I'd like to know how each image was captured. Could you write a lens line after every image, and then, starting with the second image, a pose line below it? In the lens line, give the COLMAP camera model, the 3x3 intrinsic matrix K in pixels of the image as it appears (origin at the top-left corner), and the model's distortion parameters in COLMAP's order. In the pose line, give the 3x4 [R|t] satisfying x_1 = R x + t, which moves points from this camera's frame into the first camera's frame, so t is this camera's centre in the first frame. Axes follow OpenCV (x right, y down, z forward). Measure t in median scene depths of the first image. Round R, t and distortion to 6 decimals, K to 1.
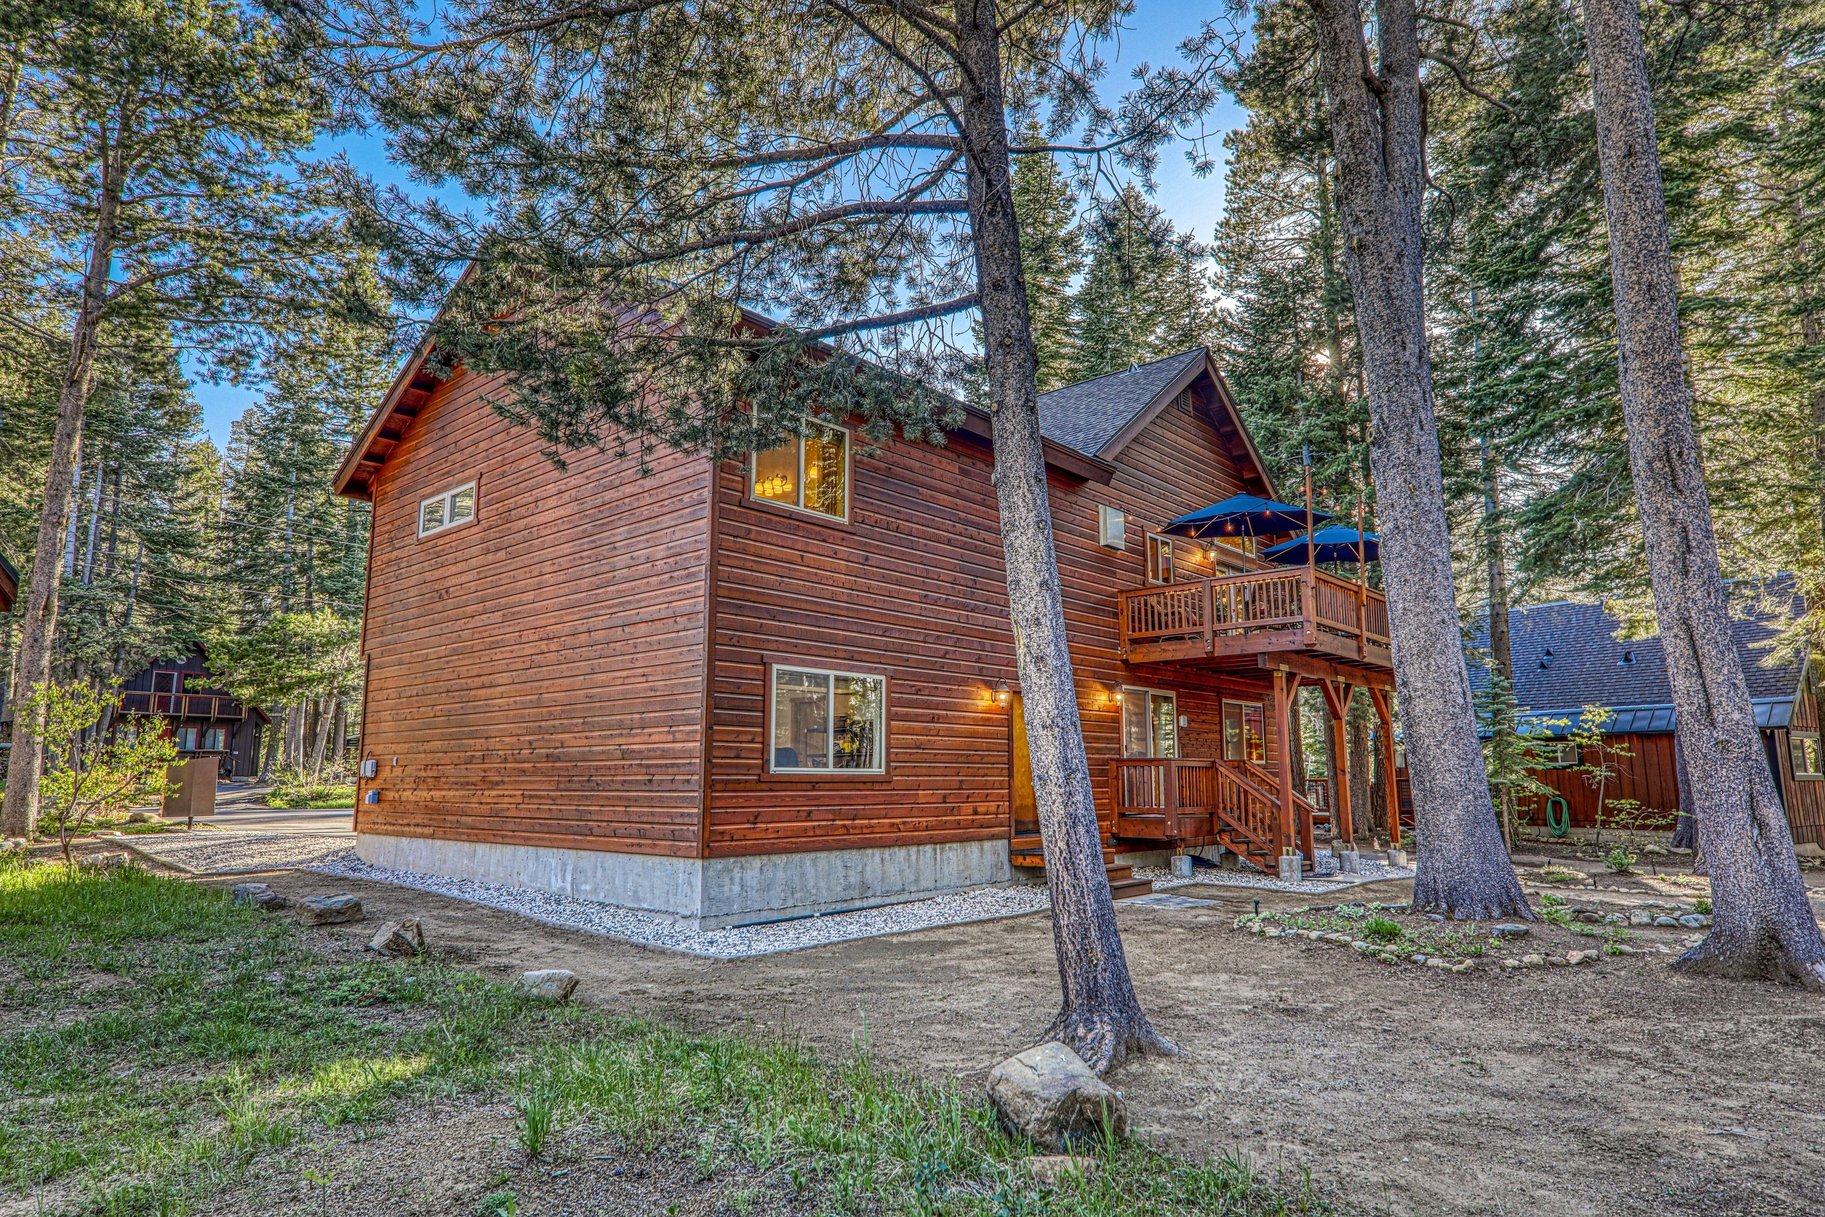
lens RADIAL K [[1064.0, 0, 909.7], [0, 1064.0, 612.3], [0, 0, 1]] dist [0.006614, 0.000334]
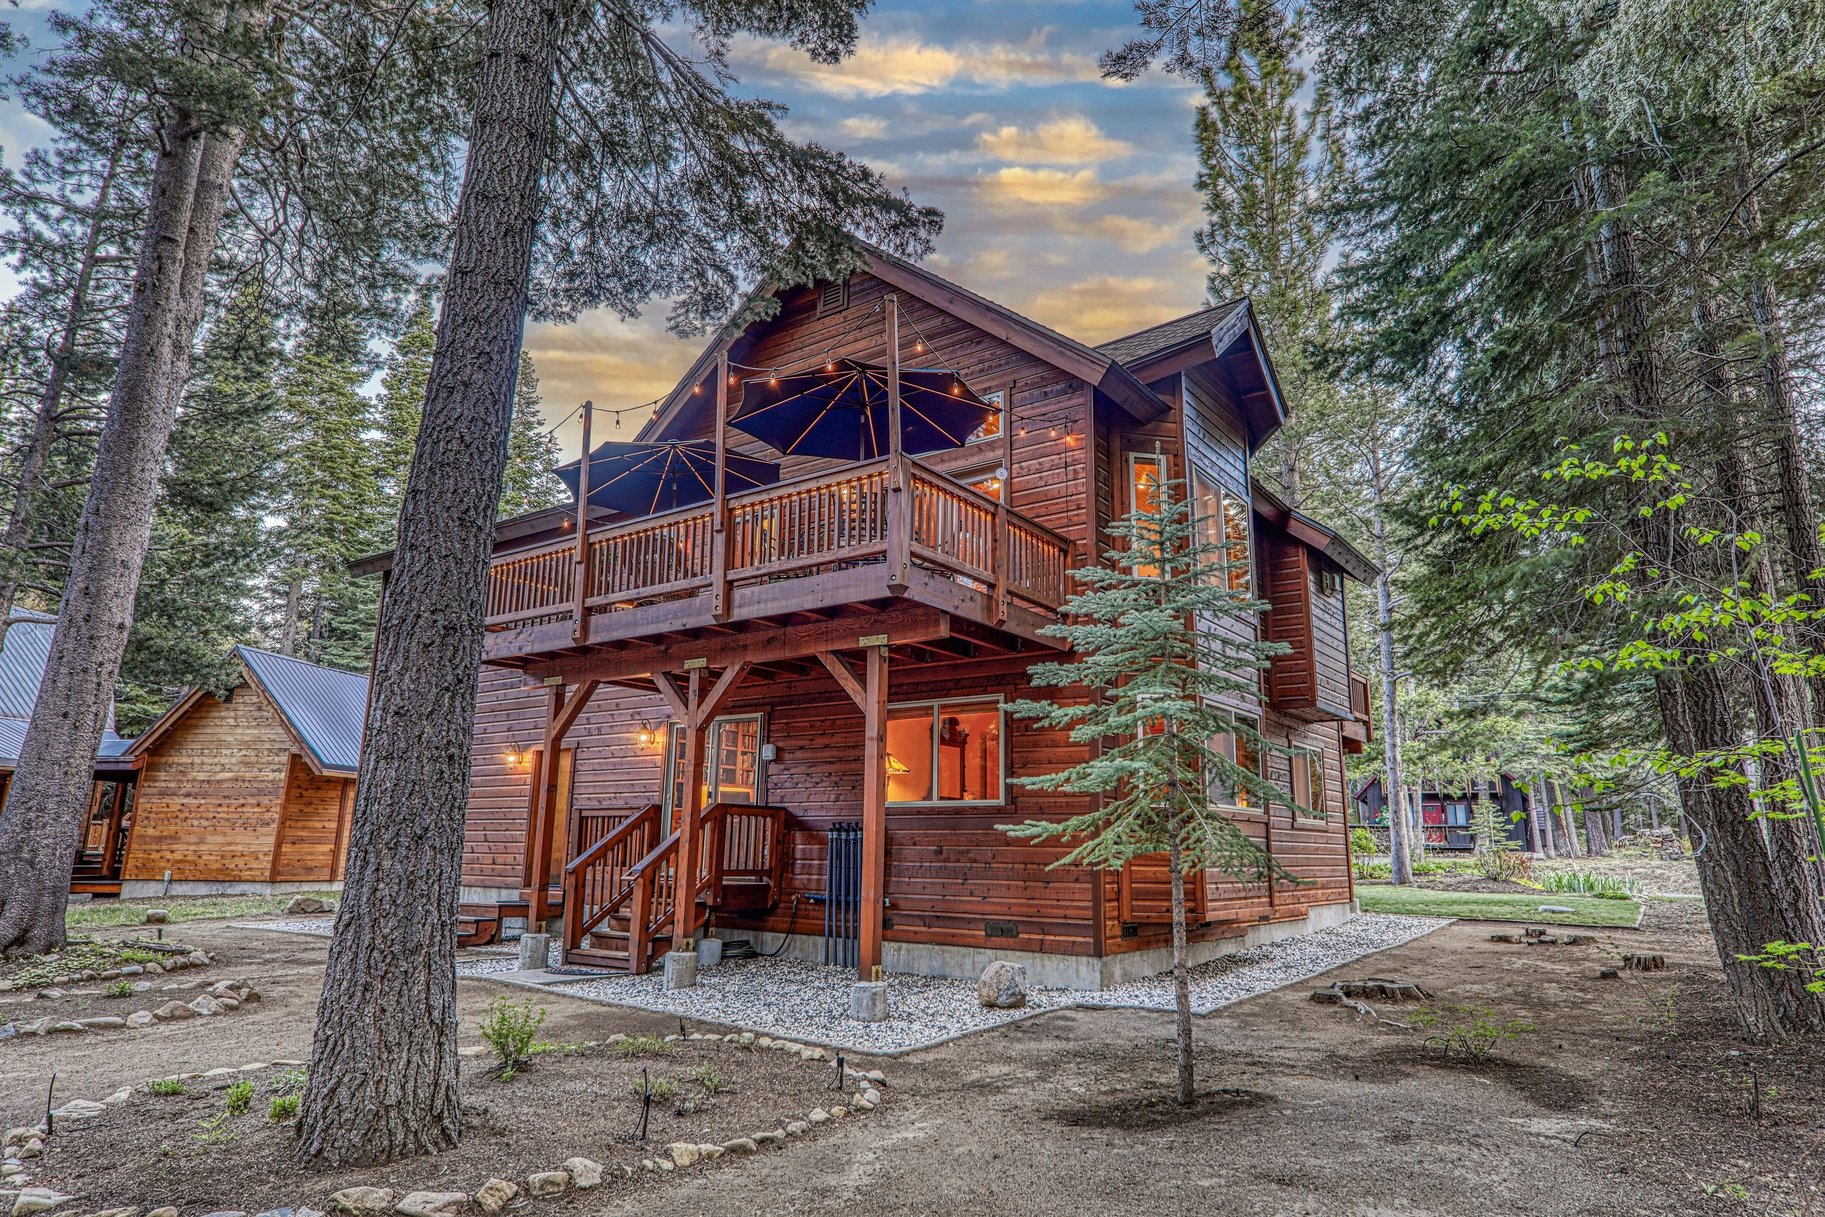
lens RADIAL K [[1064.0, 0, 915.1], [0, 1064.0, 595.2], [0, 0, 1]] dist [0.006614, 0.000334]
pose [[0.112351, -0.223865, -0.968123, 1.298347], [0.147335, 0.967275, -0.206571, 0.213998], [0.982685, -0.119430, 0.141657, 1.324777]]
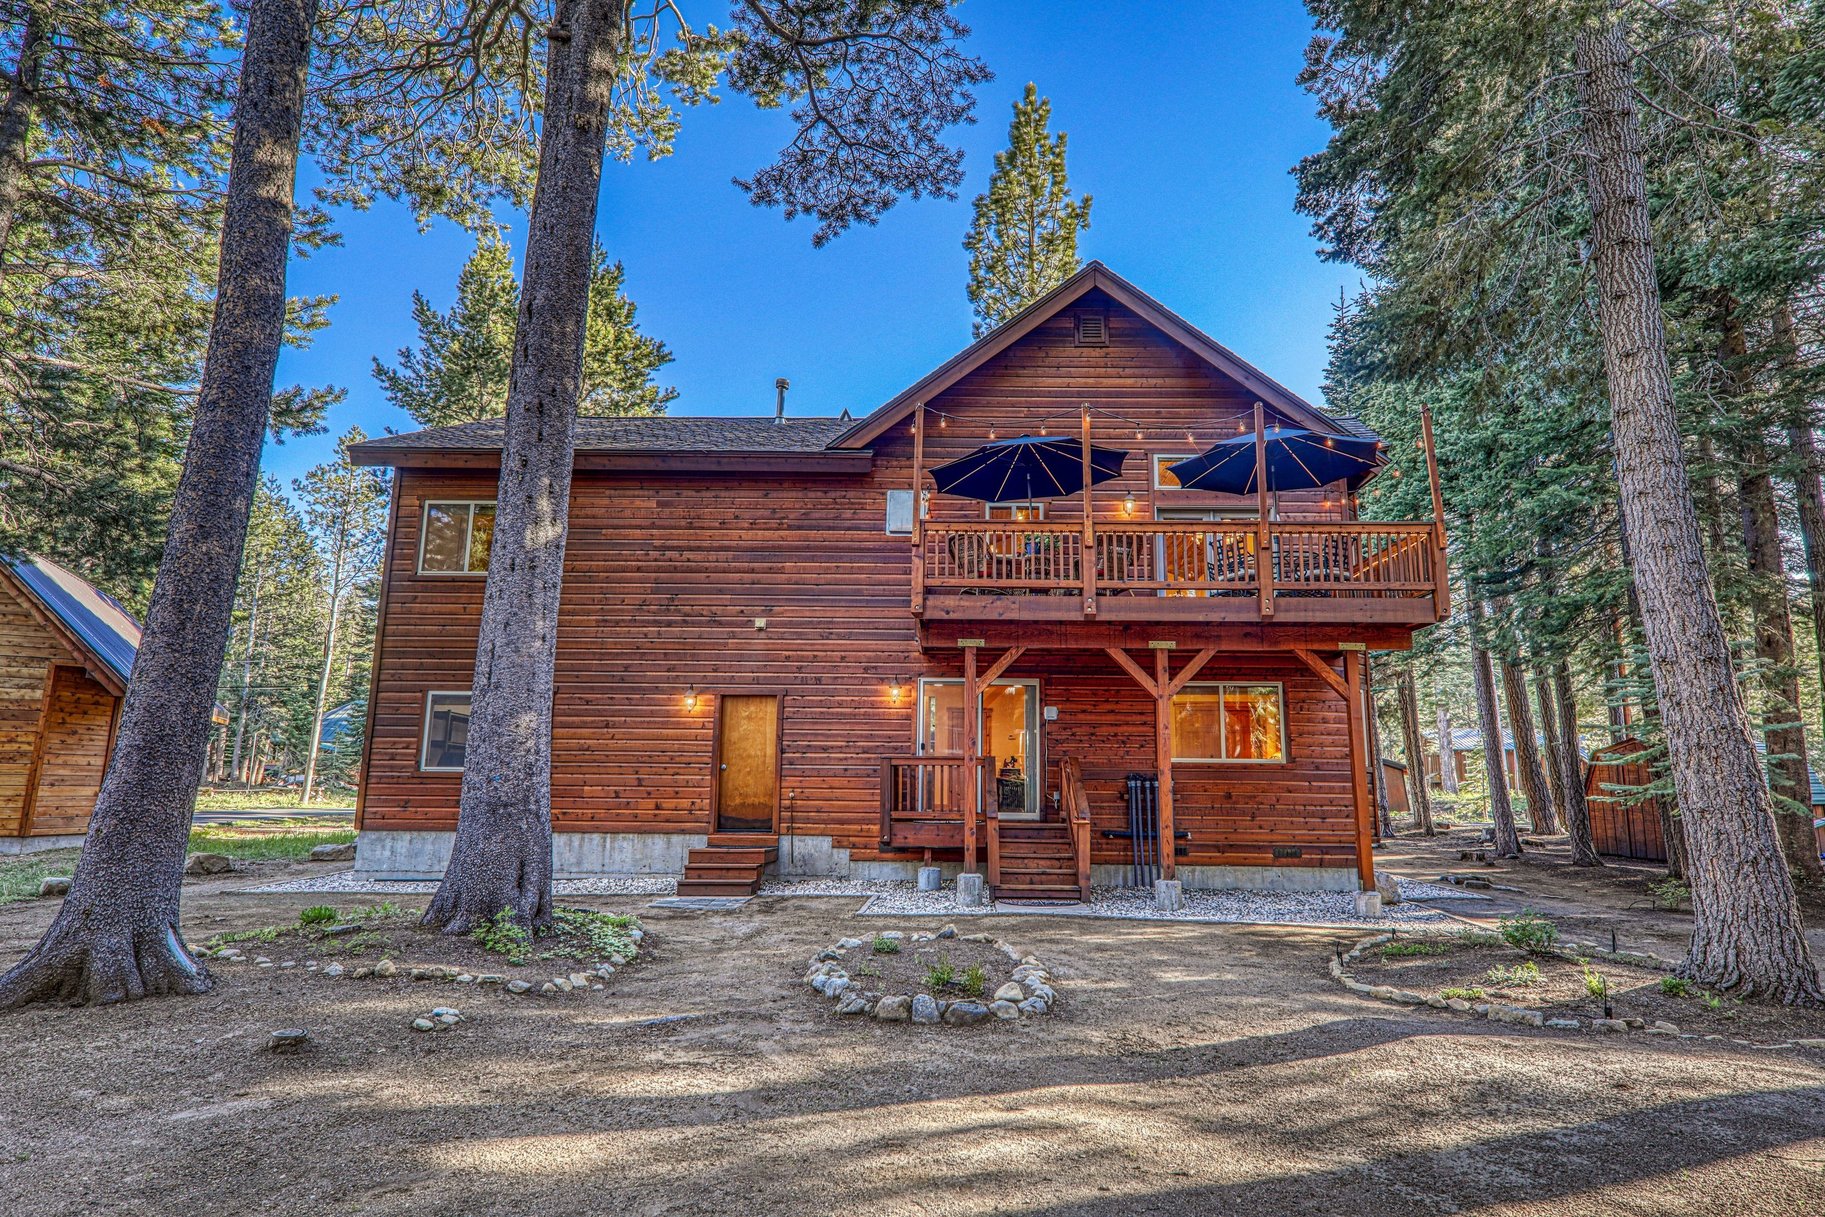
lens RADIAL K [[968.1, 0, 919.9], [0, 968.1, 604.5], [0, 0, 1]] dist [0.011855, 0.000797]
pose [[0.654410, -0.129976, -0.744885, 1.019284], [0.106913, 0.991124, -0.079016, 0.087071], [0.748543, -0.027929, 0.662497, 0.540904]]
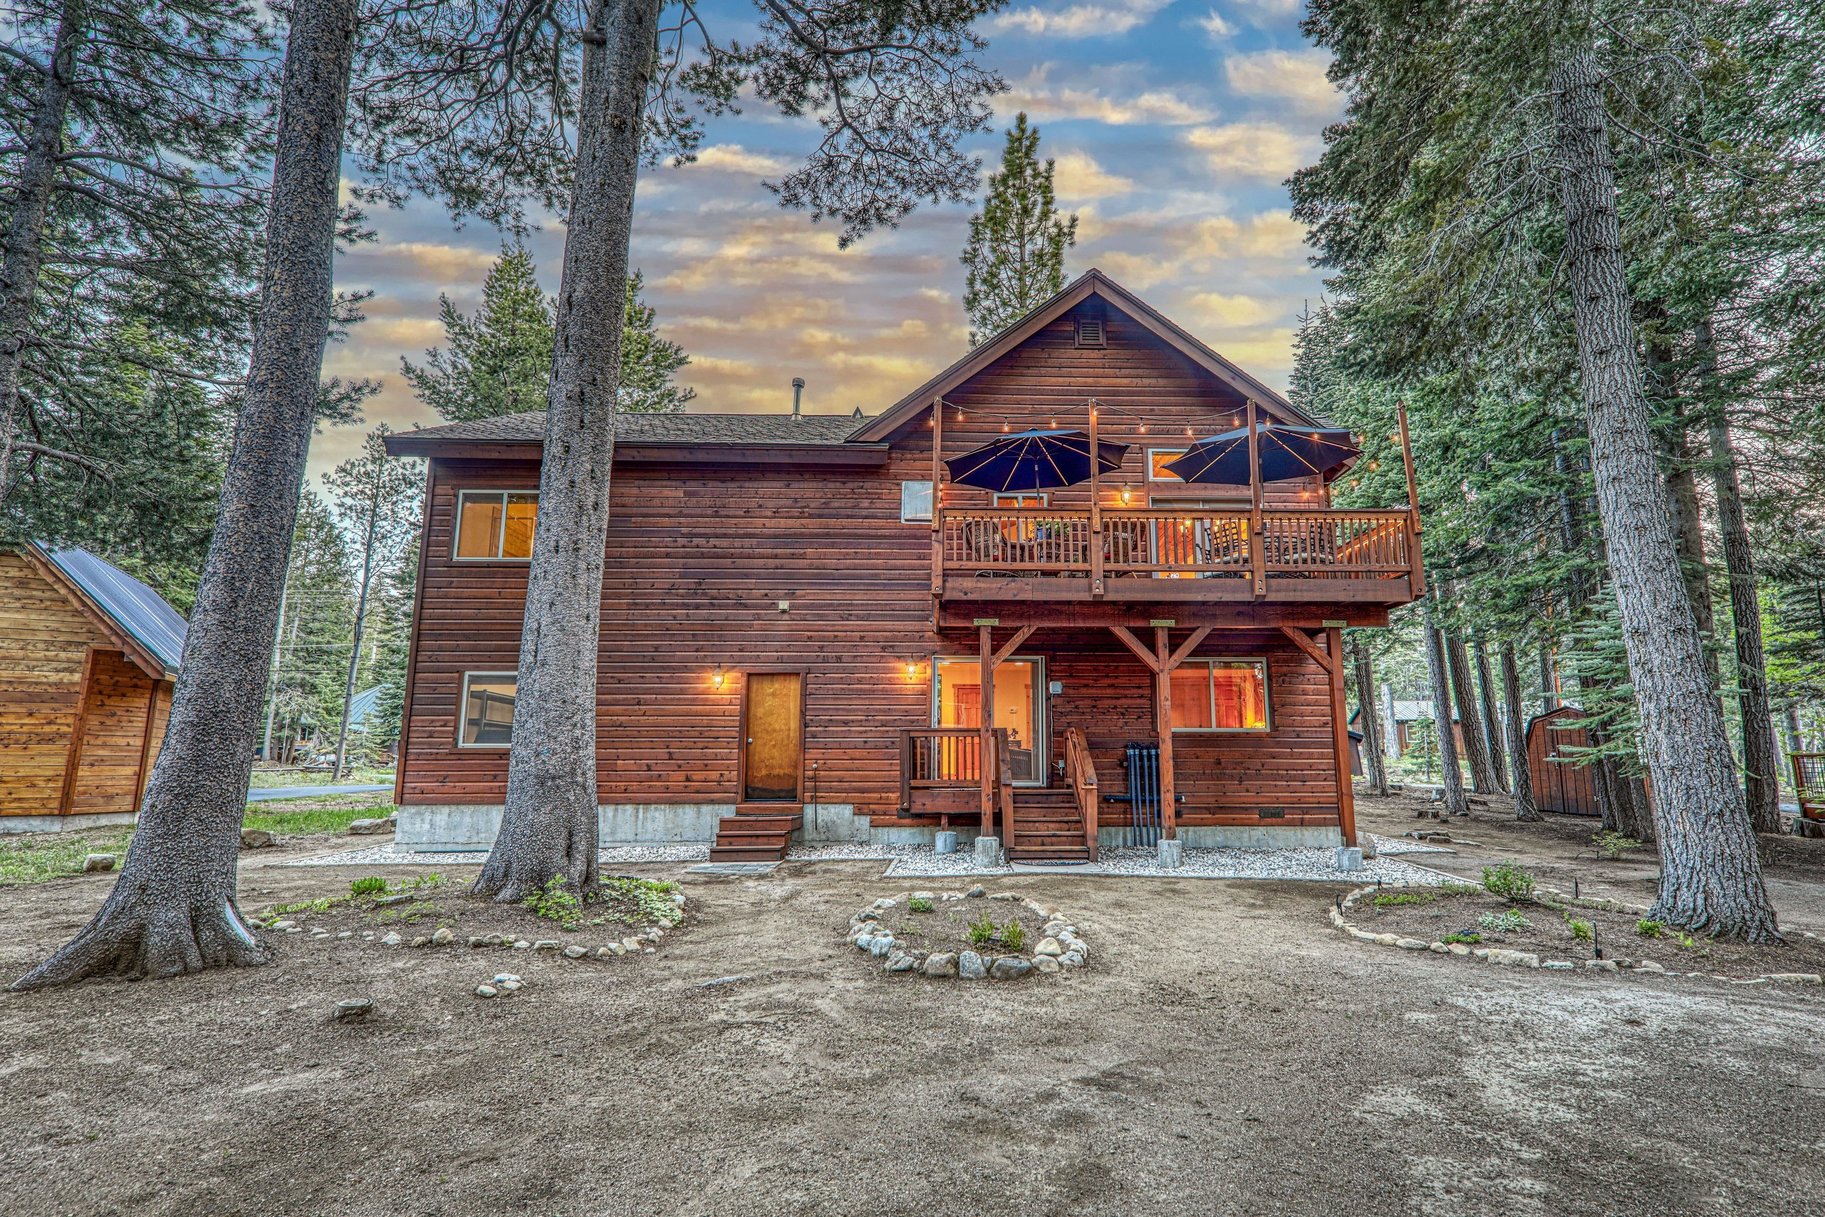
lens RADIAL K [[885.4, 0, 951.6], [0, 885.4, 601.8], [0, 0, 1]] dist [0.011947, -0.001860]
pose [[0.687060, -0.124819, -0.715800, 0.987033], [0.113412, 0.991482, -0.064034, 0.088809], [0.717695, -0.037185, 0.695364, 0.534622]]
